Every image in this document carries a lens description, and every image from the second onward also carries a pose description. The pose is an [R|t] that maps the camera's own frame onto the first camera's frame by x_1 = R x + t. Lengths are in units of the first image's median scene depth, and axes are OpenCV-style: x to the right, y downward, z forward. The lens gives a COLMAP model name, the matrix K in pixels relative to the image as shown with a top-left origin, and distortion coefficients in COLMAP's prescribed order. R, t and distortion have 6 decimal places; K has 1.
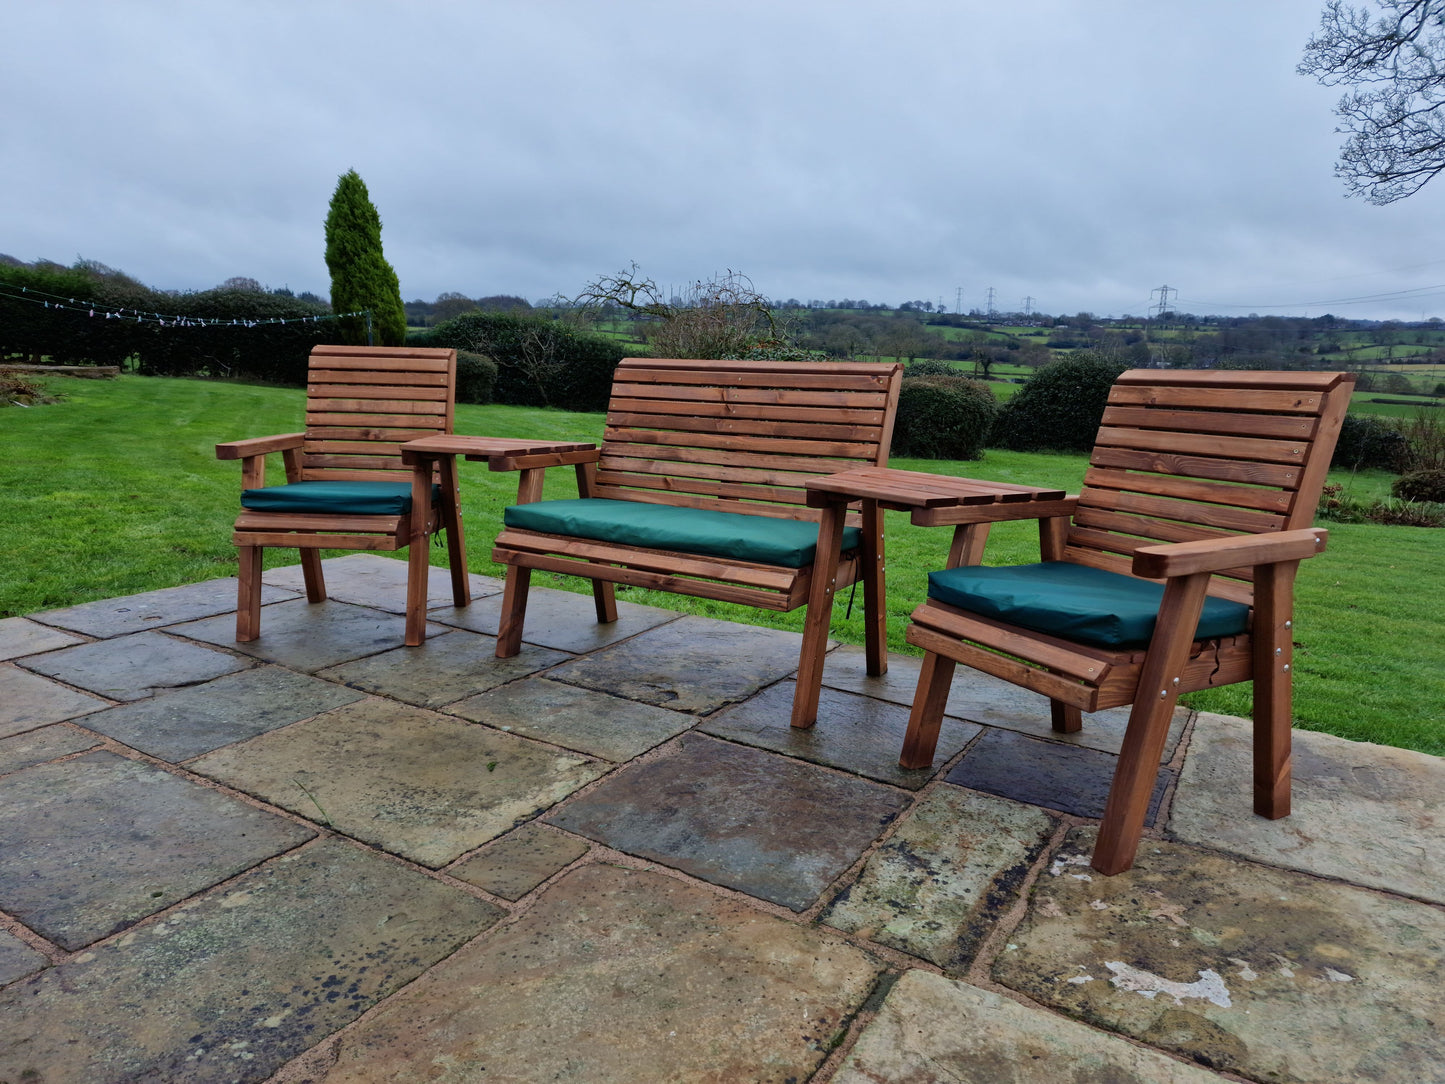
lens RADIAL K [[971.6, 0, 710.9], [0, 971.6, 545.5], [0, 0, 1]] dist [0.084013, -0.072612]
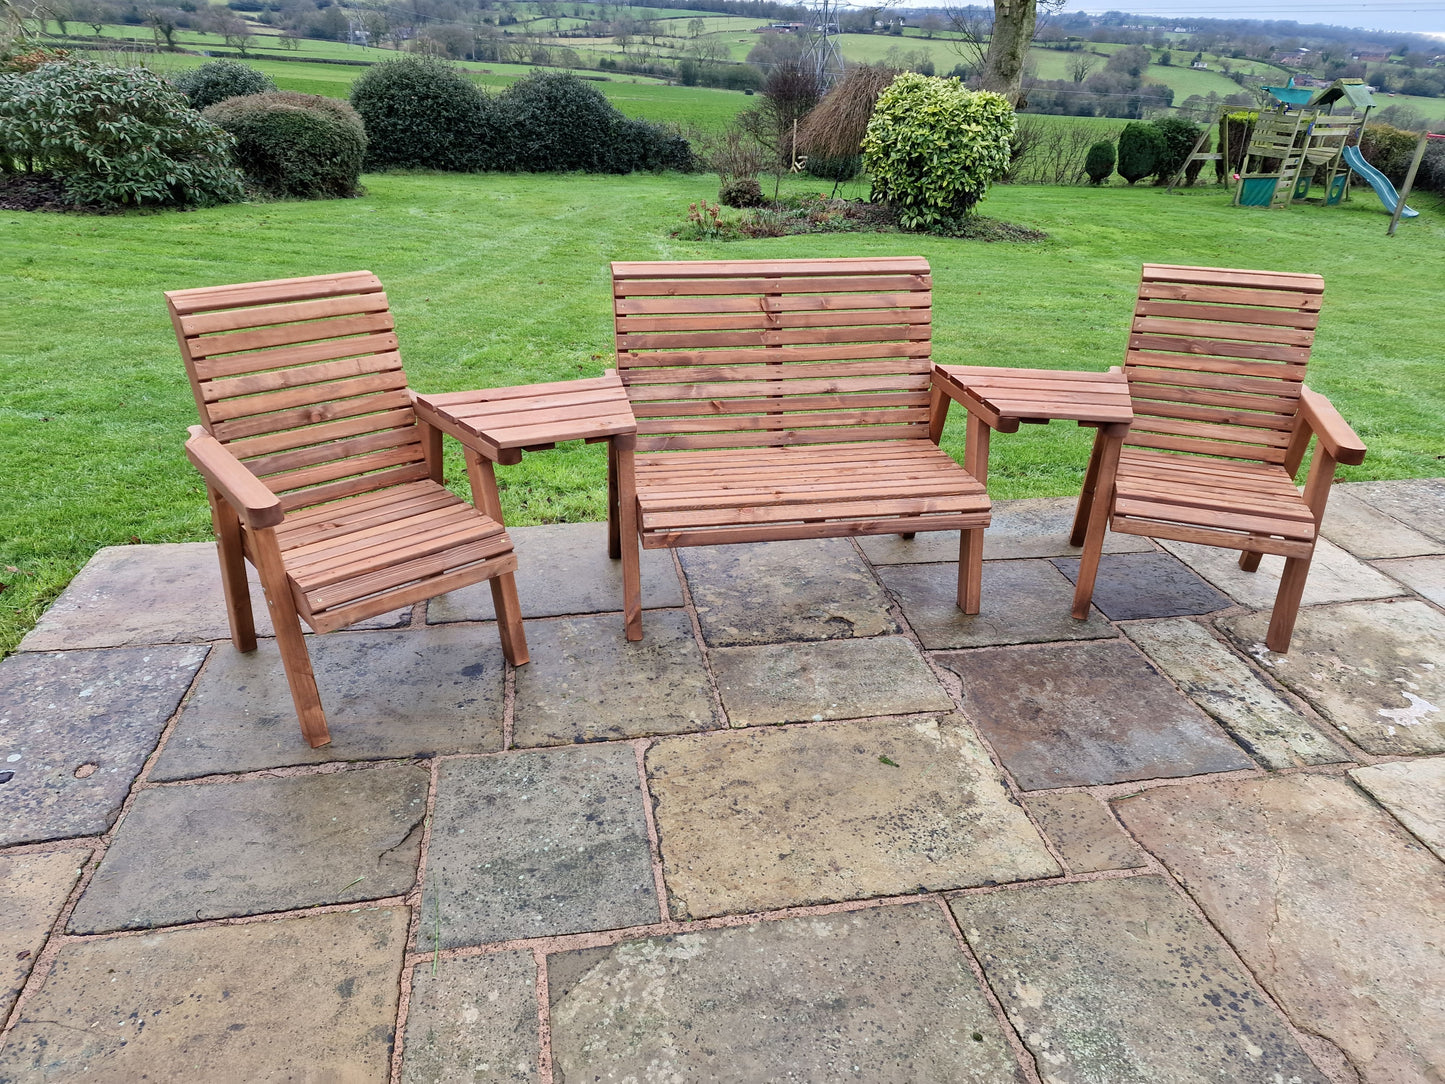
lens RADIAL K [[962.7, 0, 715.9], [0, 962.7, 534.1], [0, 0, 1]] dist [0.089011, -0.079736]
pose [[0.742785, -0.300999, 0.598055, -1.001000], [0.118060, 0.938133, 0.325529, -0.394965], [-0.659038, -0.171192, 0.732367, 0.457852]]
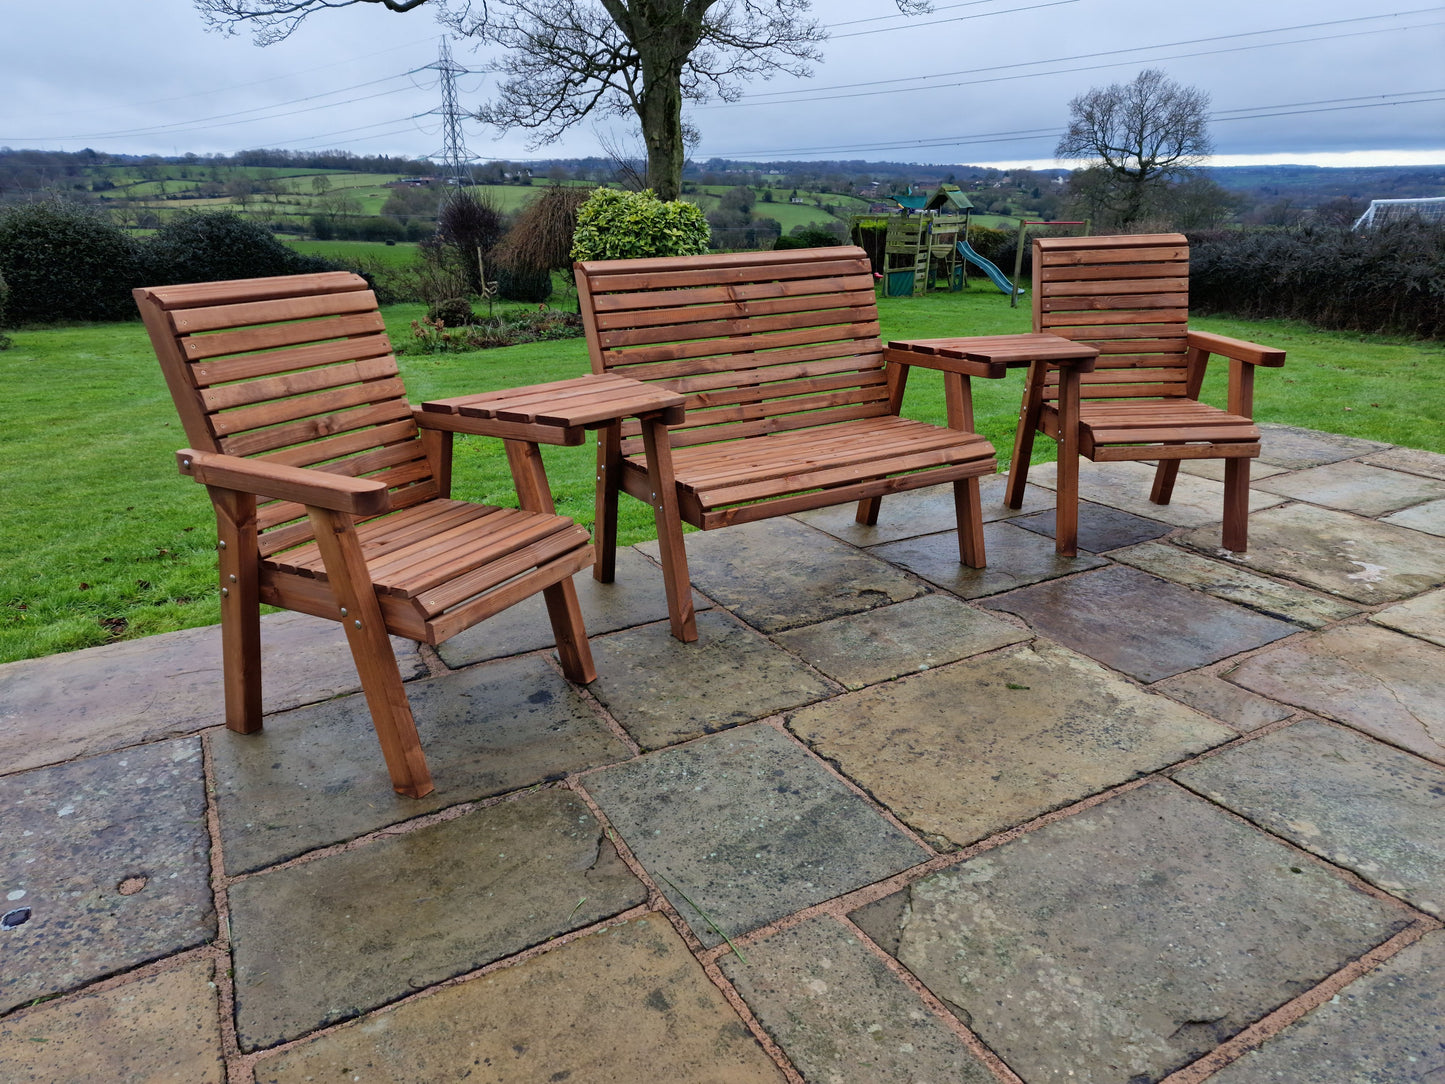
lens RADIAL K [[975.9, 0, 696.4], [0, 975.9, 546.5], [0, 0, 1]] dist [0.084904, -0.074259]
pose [[0.490997, -0.321538, 0.809651, -1.298406], [0.196501, 0.946318, 0.256649, -0.266396], [-0.848710, 0.033083, 0.527822, 0.821268]]
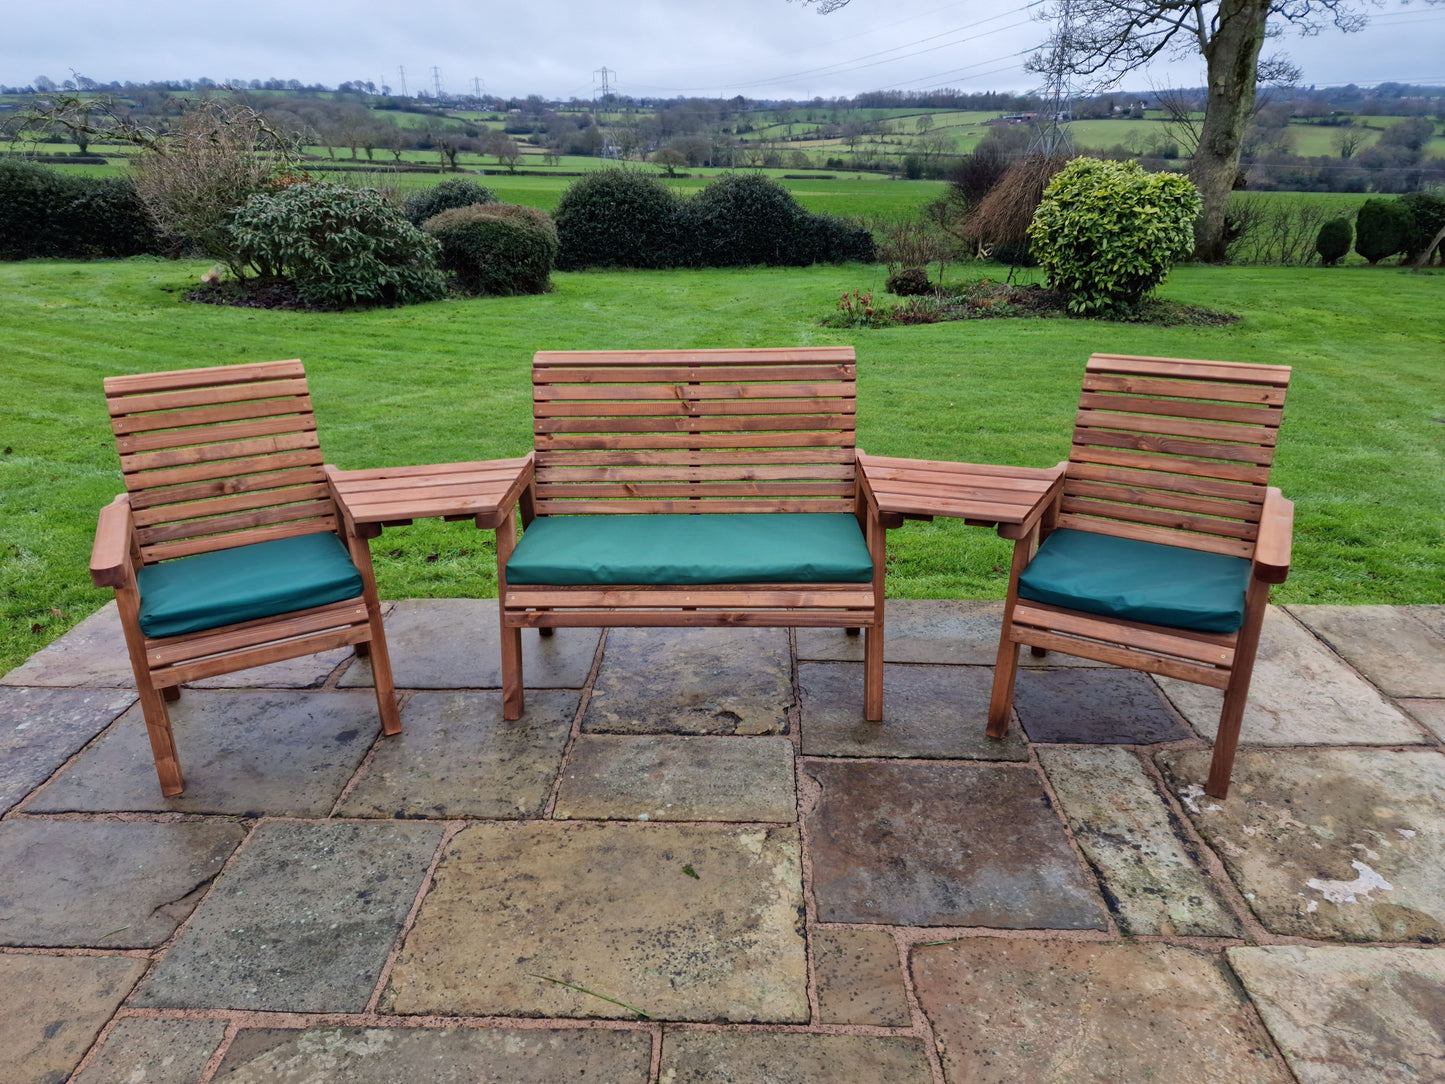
lens RADIAL K [[962.1, 0, 705.2], [0, 962.1, 526.3], [0, 0, 1]] dist [0.091112, -0.079558]
pose [[0.871933, -0.212810, 0.440958, -0.627536], [0.129974, 0.968895, 0.210591, -0.342282], [-0.472058, -0.126308, 0.872472, 0.217819]]
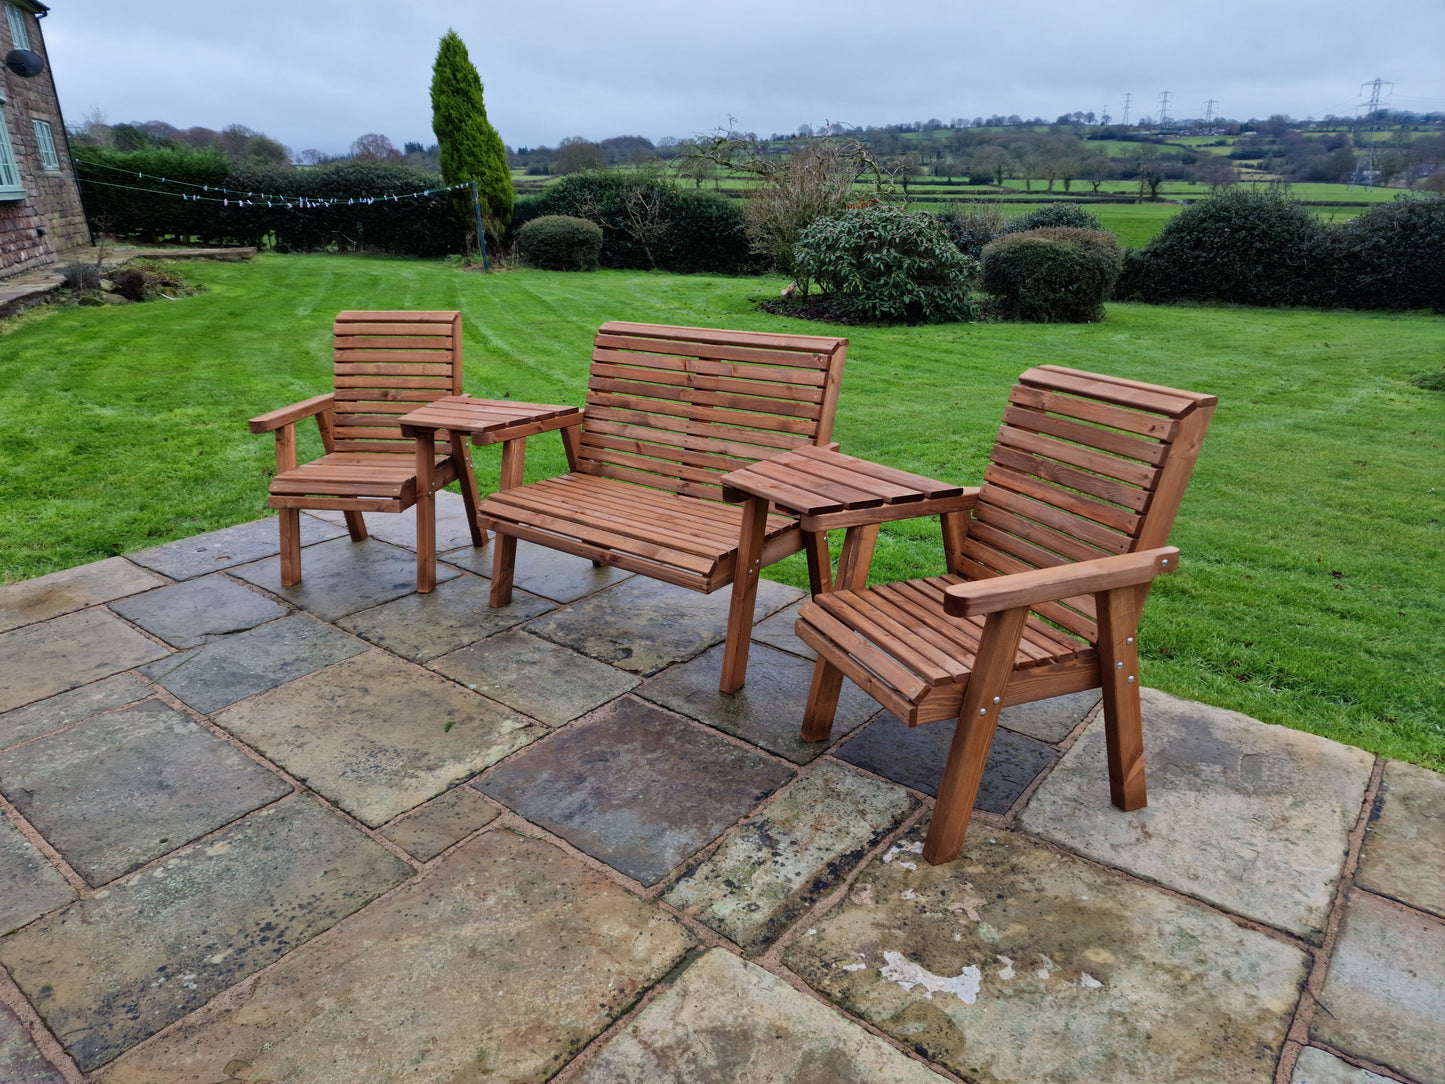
lens RADIAL K [[969.2, 0, 674.9], [0, 969.2, 540.4], [0, 0, 1]] dist [0.090076, -0.080259]
pose [[0.986505, 0.010348, -0.163403, 0.264912], [0.013754, 0.989236, 0.145683, -0.185233], [0.163151, -0.145964, 0.975744, -0.086007]]
